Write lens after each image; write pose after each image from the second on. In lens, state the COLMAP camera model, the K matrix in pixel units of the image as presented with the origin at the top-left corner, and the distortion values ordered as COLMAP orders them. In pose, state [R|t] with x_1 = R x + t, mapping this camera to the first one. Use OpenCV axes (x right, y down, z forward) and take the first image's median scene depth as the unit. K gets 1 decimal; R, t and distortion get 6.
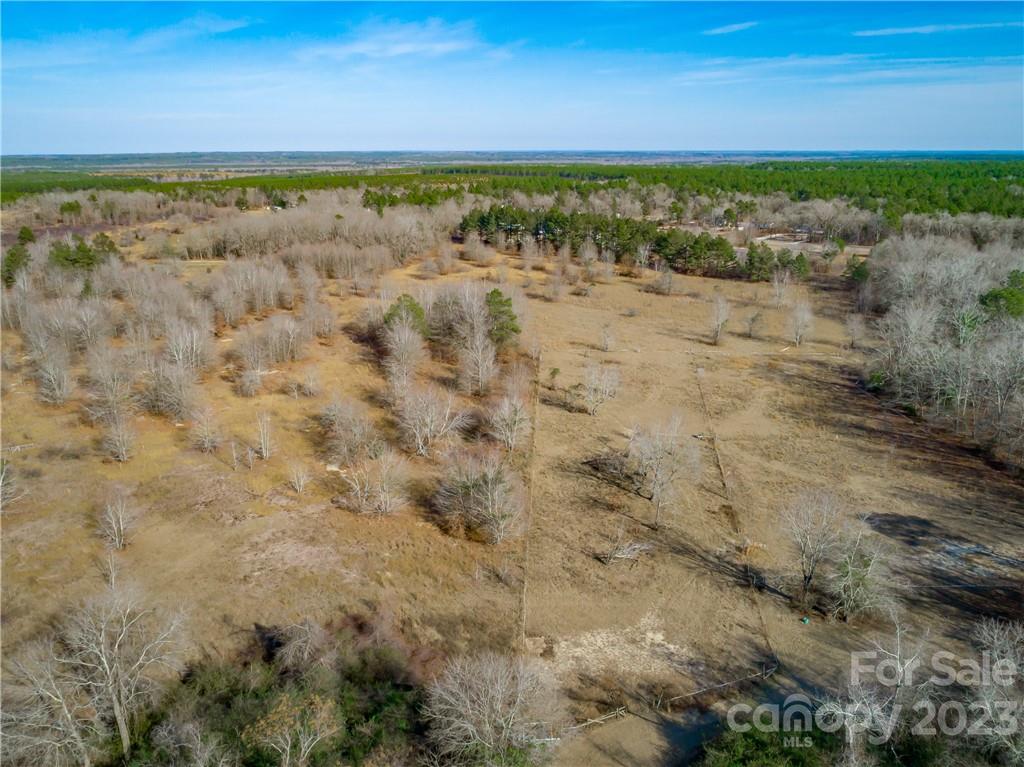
lens RADIAL K [[771.4, 0, 512.3], [0, 771.4, 365.7], [0, 0, 1]] dist [-0.023058, 0.003865]
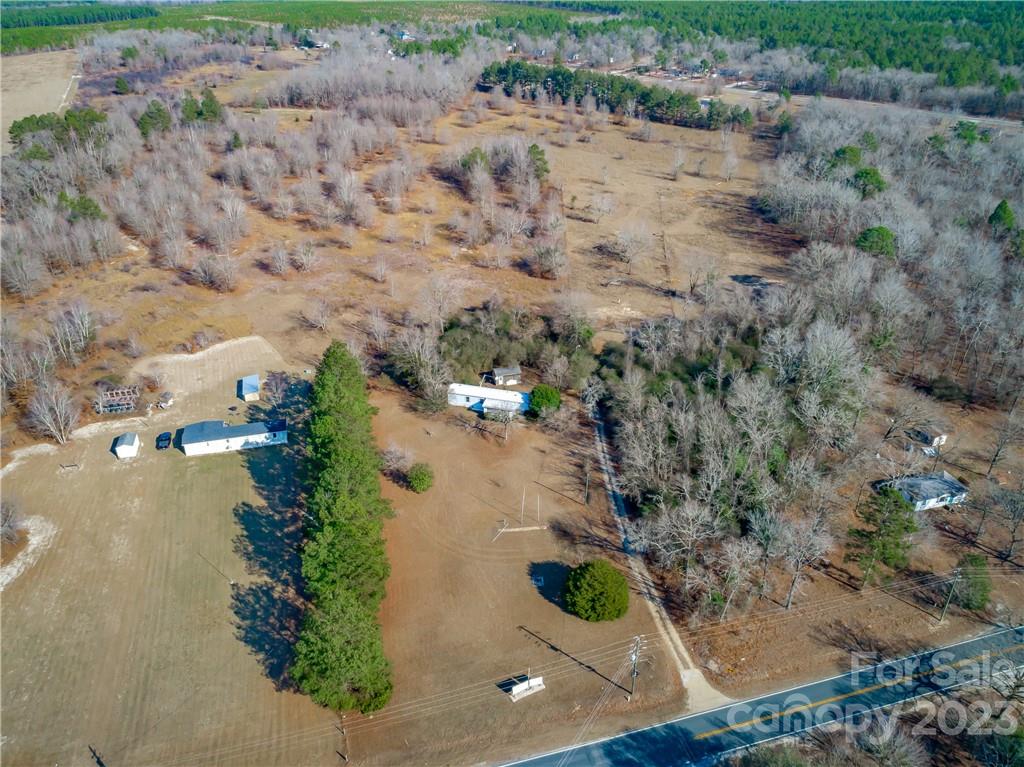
lens RADIAL K [[773.2, 0, 512.0], [0, 773.2, 383.5], [0, 0, 1]] dist [-0.024440, 0.008968]
pose [[0.999796, -0.006510, 0.019140, -0.099059], [0.001738, 0.970914, 0.239423, -0.002751], [-0.020142, -0.239340, 0.970727, -0.620925]]
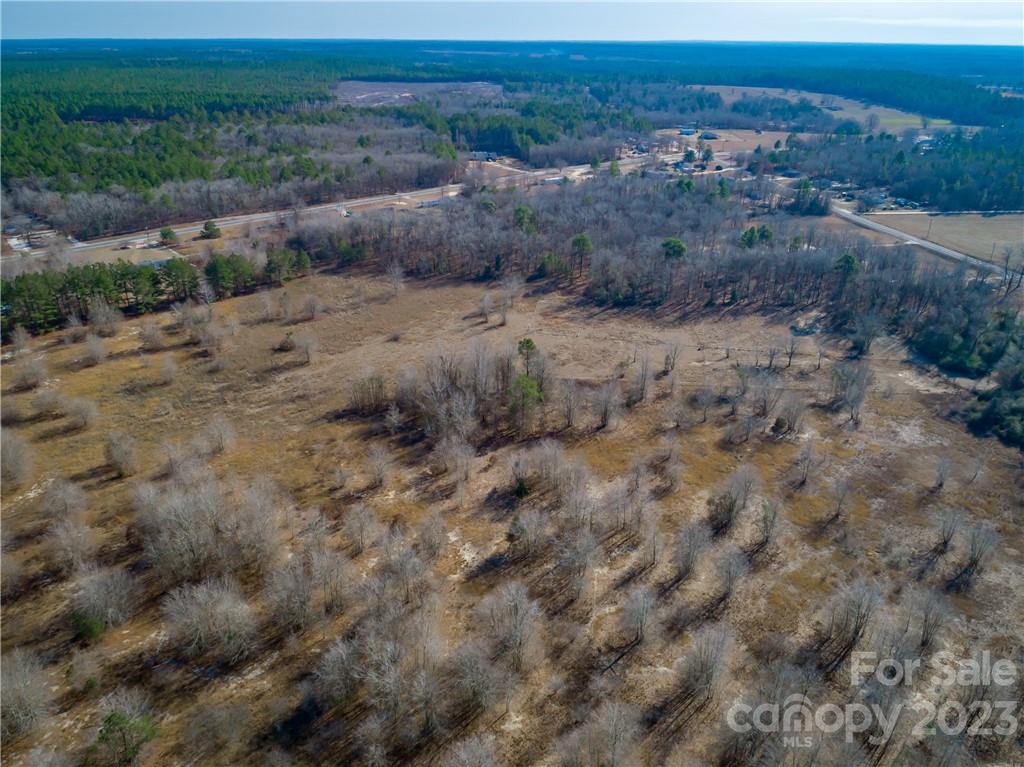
lens RADIAL K [[773.2, 0, 512.0], [0, 773.2, 383.5], [0, 0, 1]] dist [-0.024440, 0.008968]
pose [[0.022016, -0.400685, 0.915951, -1.106719], [0.254096, 0.888331, 0.382495, -0.485824], [-0.966928, 0.224318, 0.121370, 0.905579]]
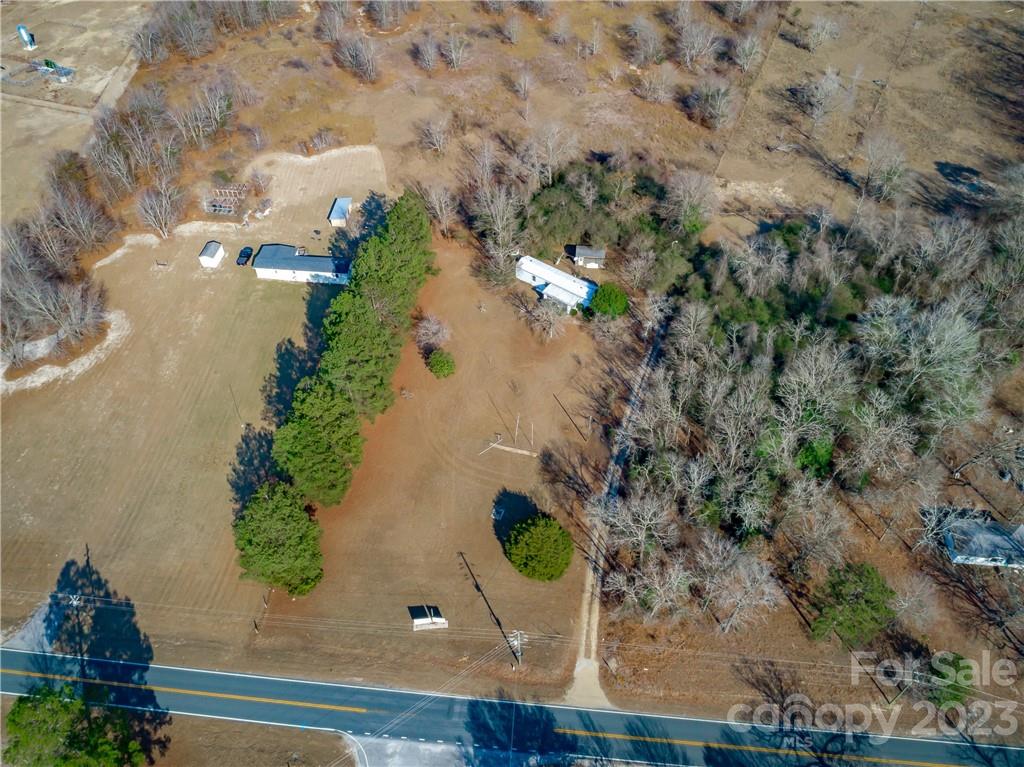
lens RADIAL K [[773.2, 0, 512.0], [0, 773.2, 383.5], [0, 0, 1]] dist [-0.024440, 0.008968]
pose [[0.938368, 0.255264, -0.233038, 0.056008], [-0.090463, 0.832101, 0.547197, -0.122370], [0.333591, -0.492391, 0.803908, -0.504083]]
